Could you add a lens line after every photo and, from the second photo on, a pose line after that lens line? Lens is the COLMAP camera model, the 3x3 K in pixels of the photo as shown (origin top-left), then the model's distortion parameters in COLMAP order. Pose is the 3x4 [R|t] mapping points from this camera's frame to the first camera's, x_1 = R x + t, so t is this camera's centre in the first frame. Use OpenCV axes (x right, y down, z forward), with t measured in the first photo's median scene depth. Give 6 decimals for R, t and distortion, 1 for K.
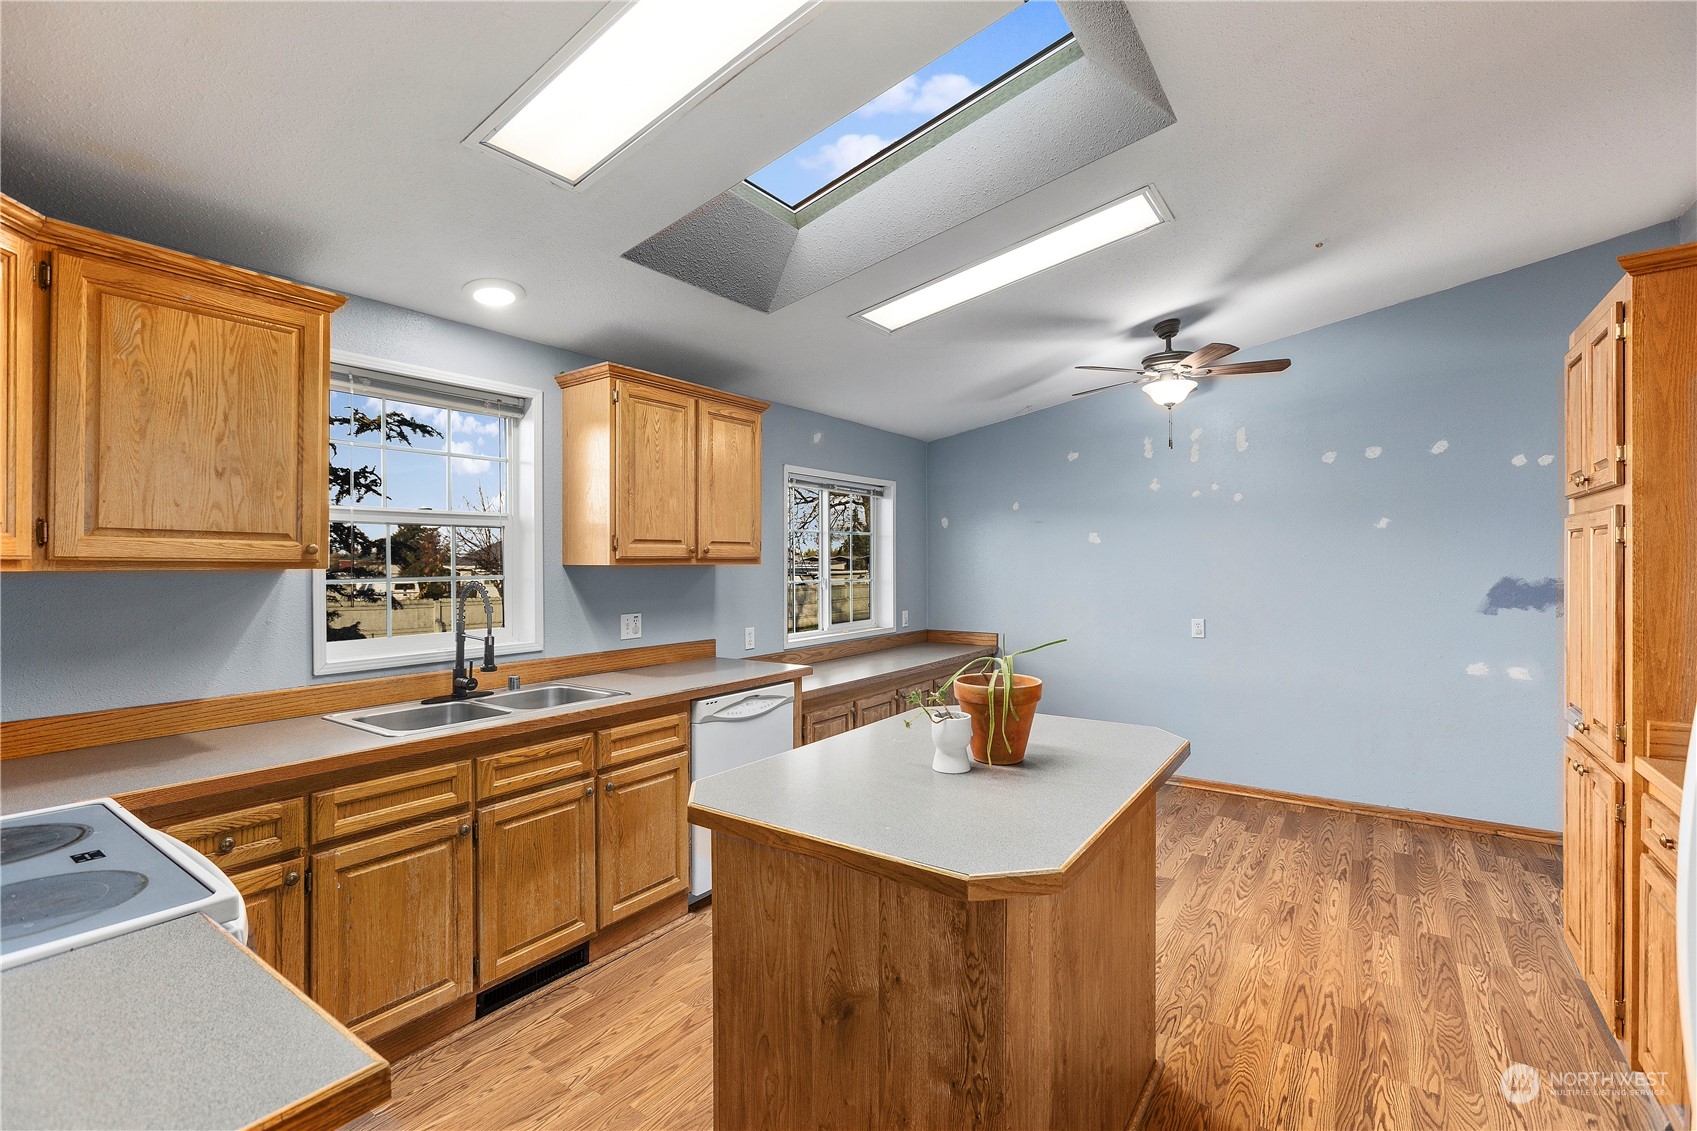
lens RADIAL K [[757.6, 0, 844.0], [0, 757.6, 566.7], [0, 0, 1]] dist [-0.008133, 0.004342]
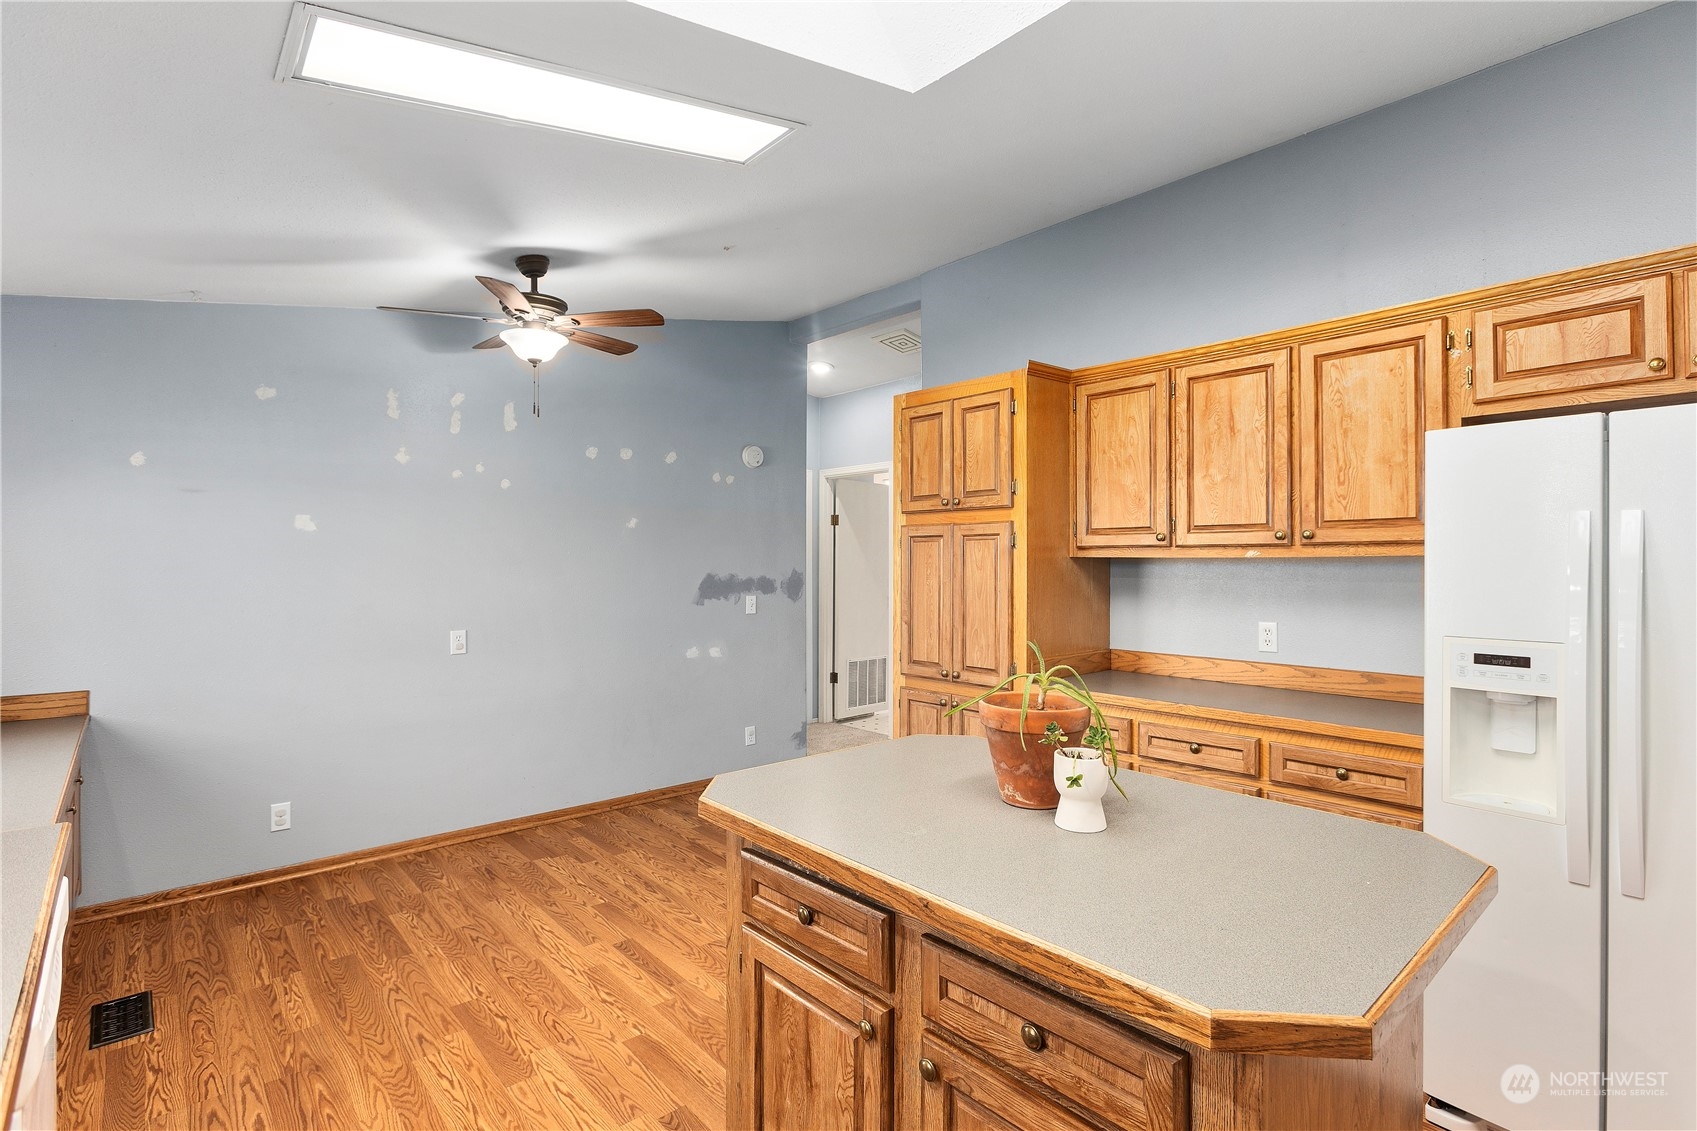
lens RADIAL K [[799.4, 0, 848.2], [0, 799.4, 564.1], [0, 0, 1]] dist [-0.012323, 0.006452]
pose [[0.228334, 0.001870, 0.973581, -0.386646], [0.005969, 0.999977, -0.003320, 0.005983], [-0.973565, 0.006569, 0.228318, 0.602750]]
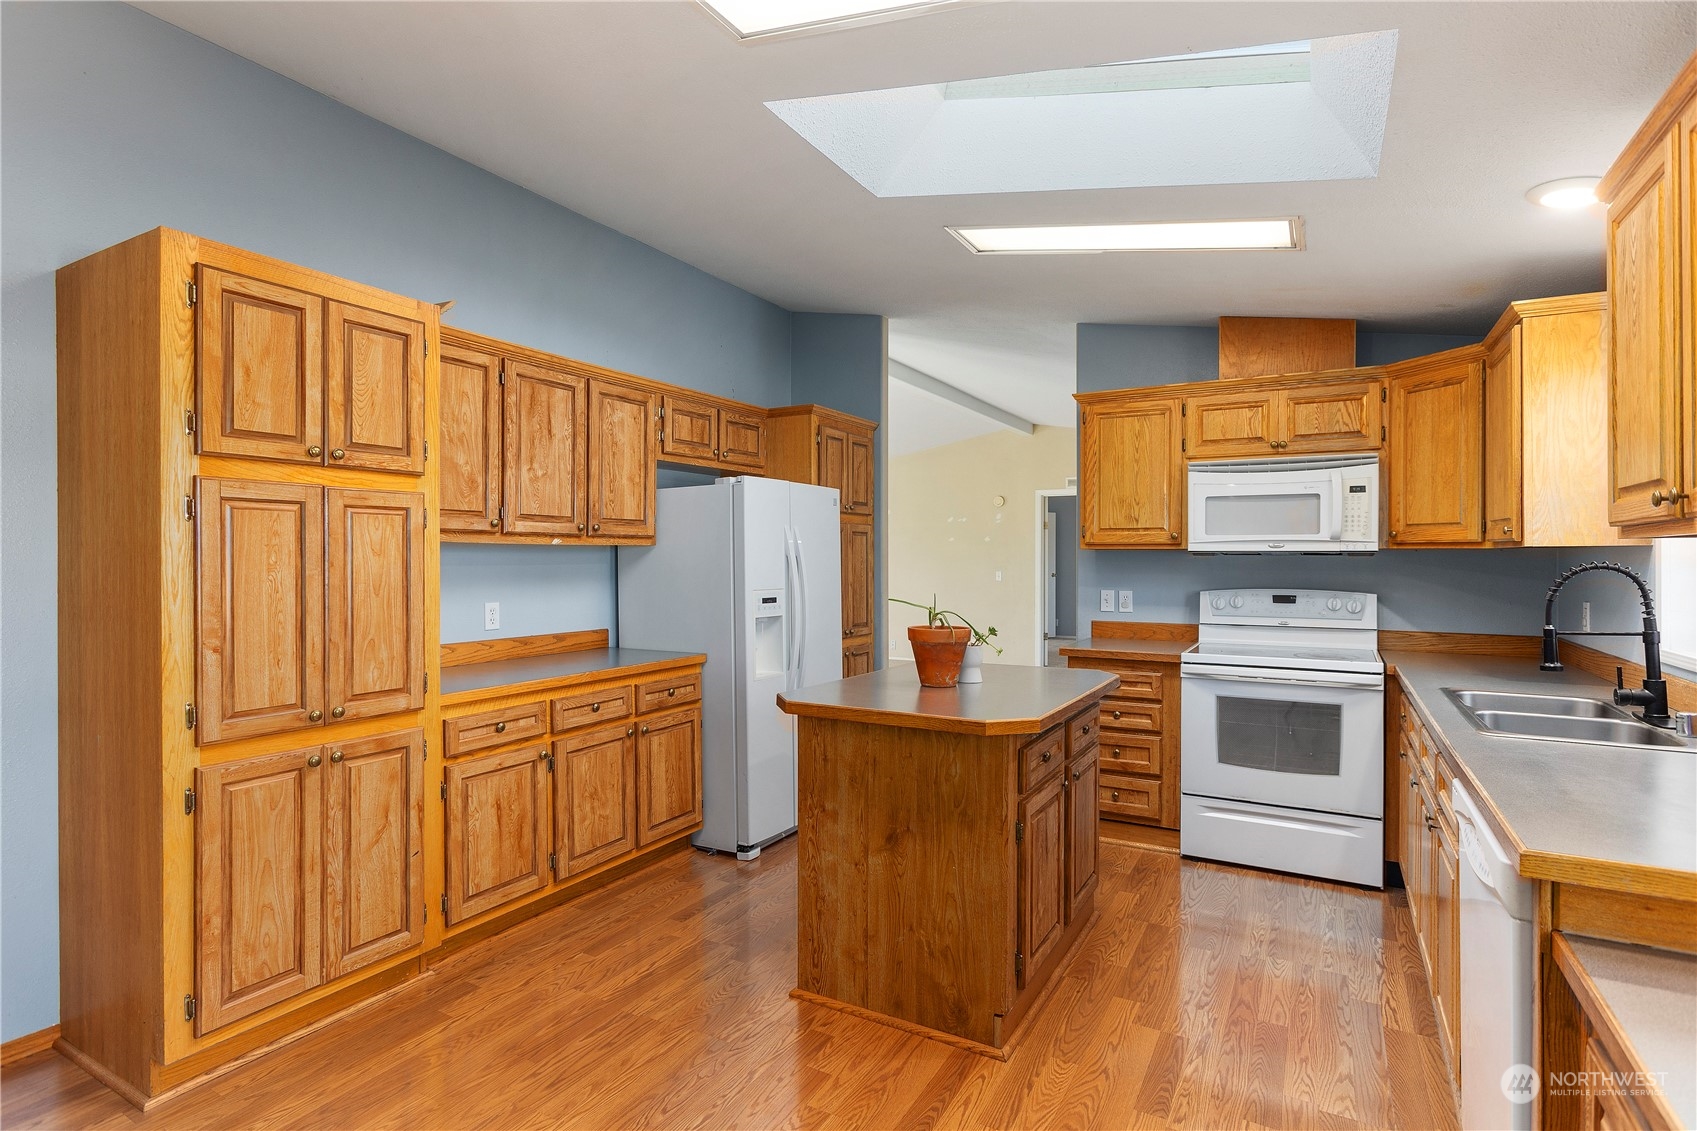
lens RADIAL K [[844.9, 0, 846.1], [0, 844.9, 562.0], [0, 0, 1]] dist [-0.015368, 0.009341]
pose [[-0.995624, 0.001455, -0.093443, 0.309658], [0.000213, 0.999912, 0.013300, 0.006339], [0.093454, 0.013222, -0.995536, 1.507788]]
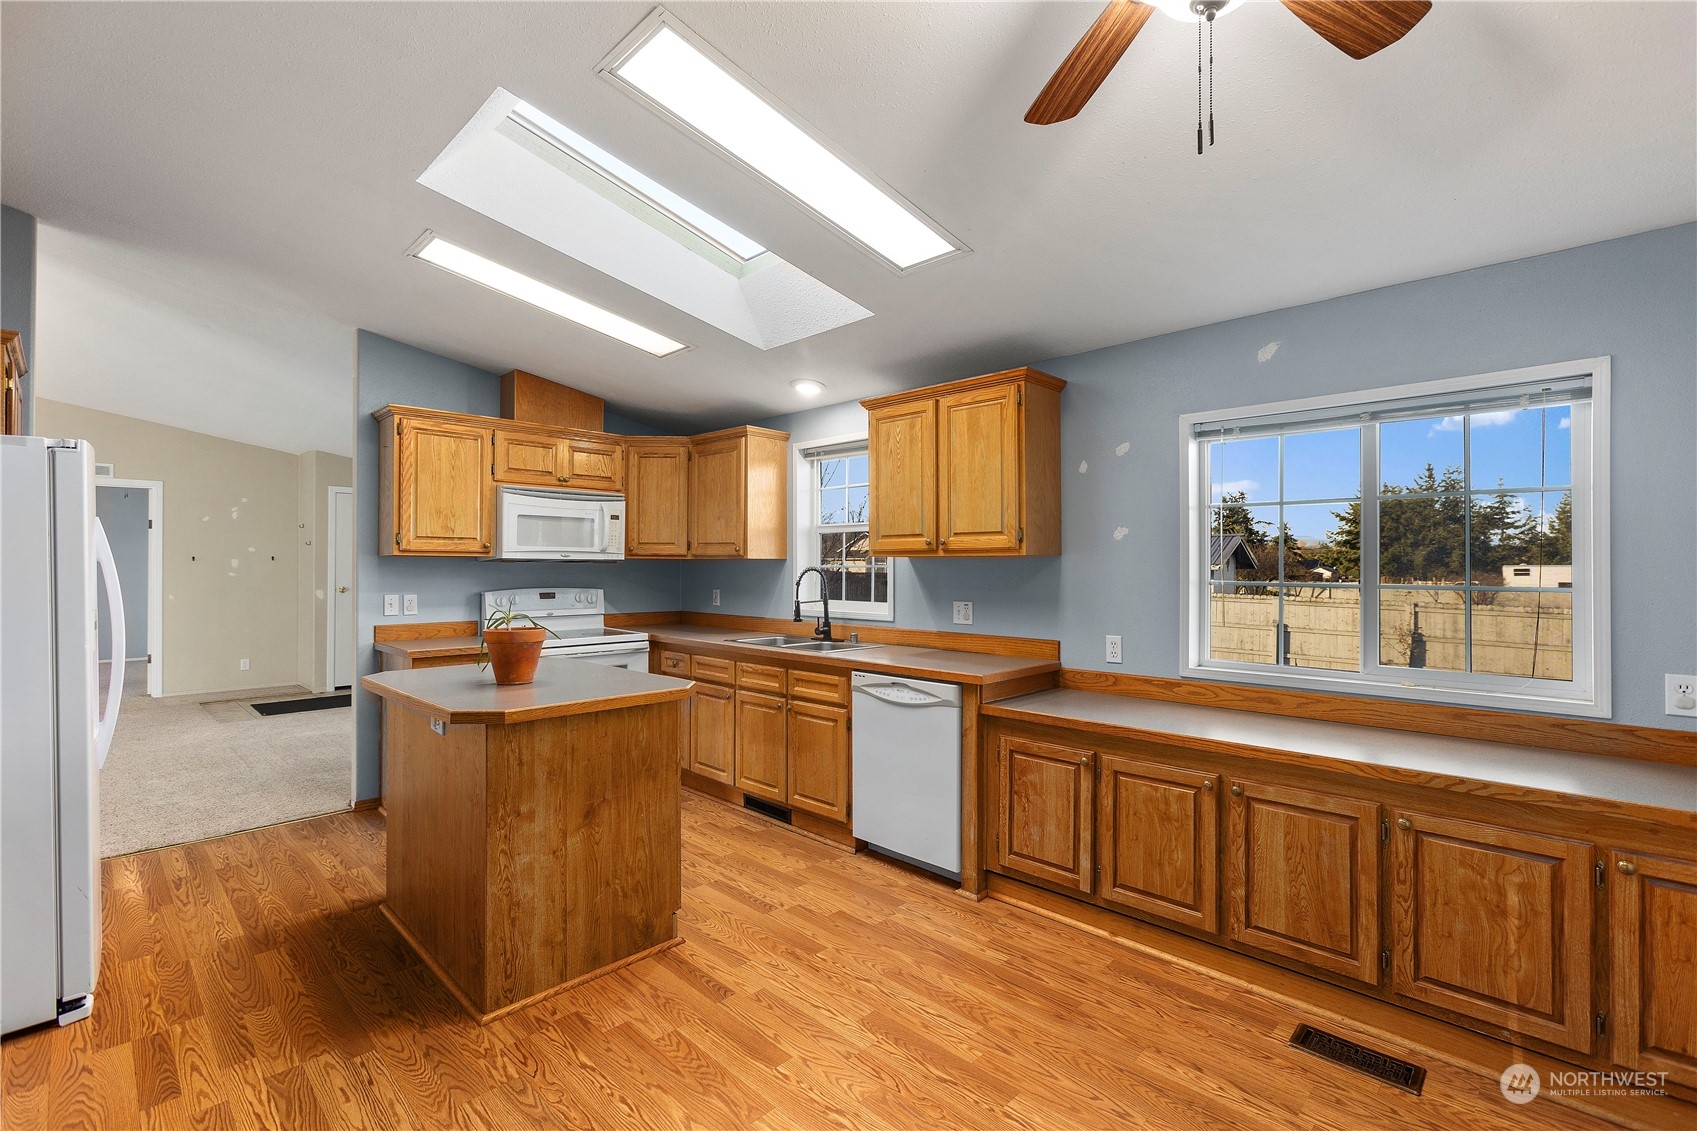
lens RADIAL K [[757.6, 0, 847.5], [0, 757.6, 565.5], [0, 0, 1]] dist [-0.008133, 0.004342]
pose [[-0.164439, 0.000582, -0.986387, 0.928682], [-0.010141, 0.999946, 0.002281, 0.009991], [0.986335, 0.010378, -0.164424, 1.129025]]
